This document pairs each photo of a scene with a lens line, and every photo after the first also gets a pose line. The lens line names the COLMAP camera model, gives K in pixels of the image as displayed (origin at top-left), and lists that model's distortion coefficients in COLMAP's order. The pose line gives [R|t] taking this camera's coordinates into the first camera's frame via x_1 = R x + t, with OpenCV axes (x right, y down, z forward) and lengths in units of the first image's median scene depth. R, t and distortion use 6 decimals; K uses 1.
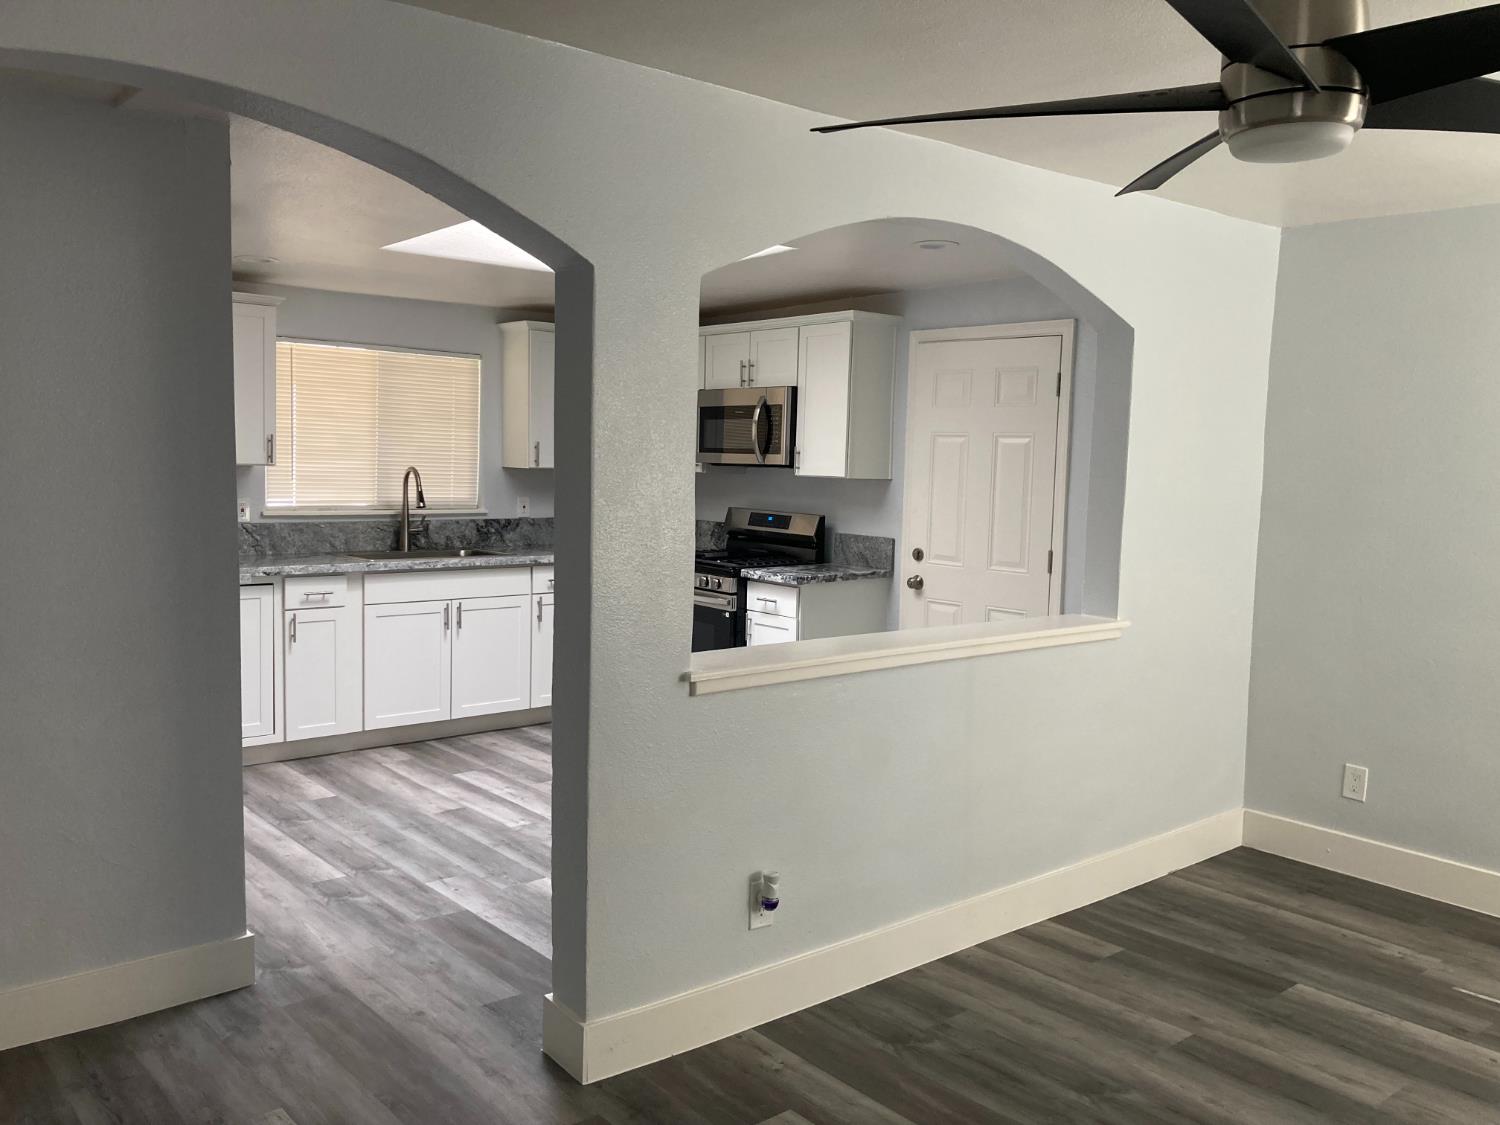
lens RADIAL K [[1225.5, 0, 750.0], [0, 1225.5, 562.5], [0, 0, 1]] dist [0.004454, 0.006628]
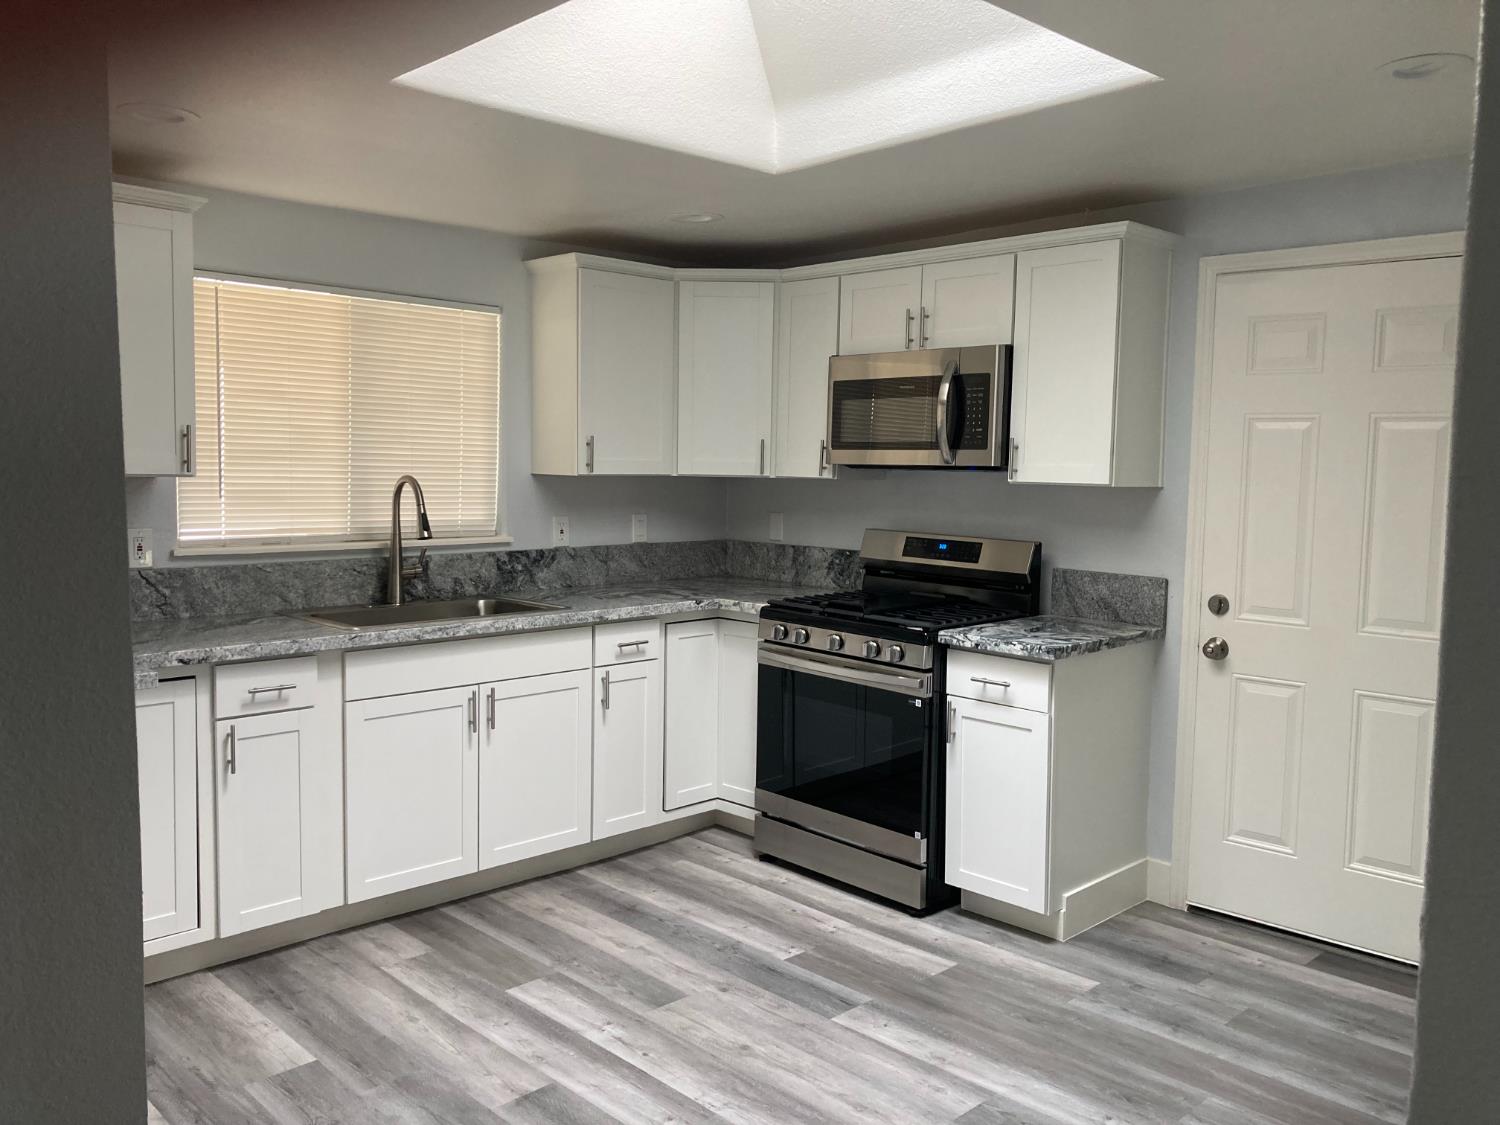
lens RADIAL K [[1295.9, 0, 750.0], [0, 1295.9, 562.5], [0, 0, 1]] dist [0.013723, 0.020374]
pose [[0.998719, -0.012943, 0.048908, -0.137976], [0.013072, 0.999912, -0.002321, -0.029932], [-0.048874, 0.002958, 0.998801, 0.328152]]
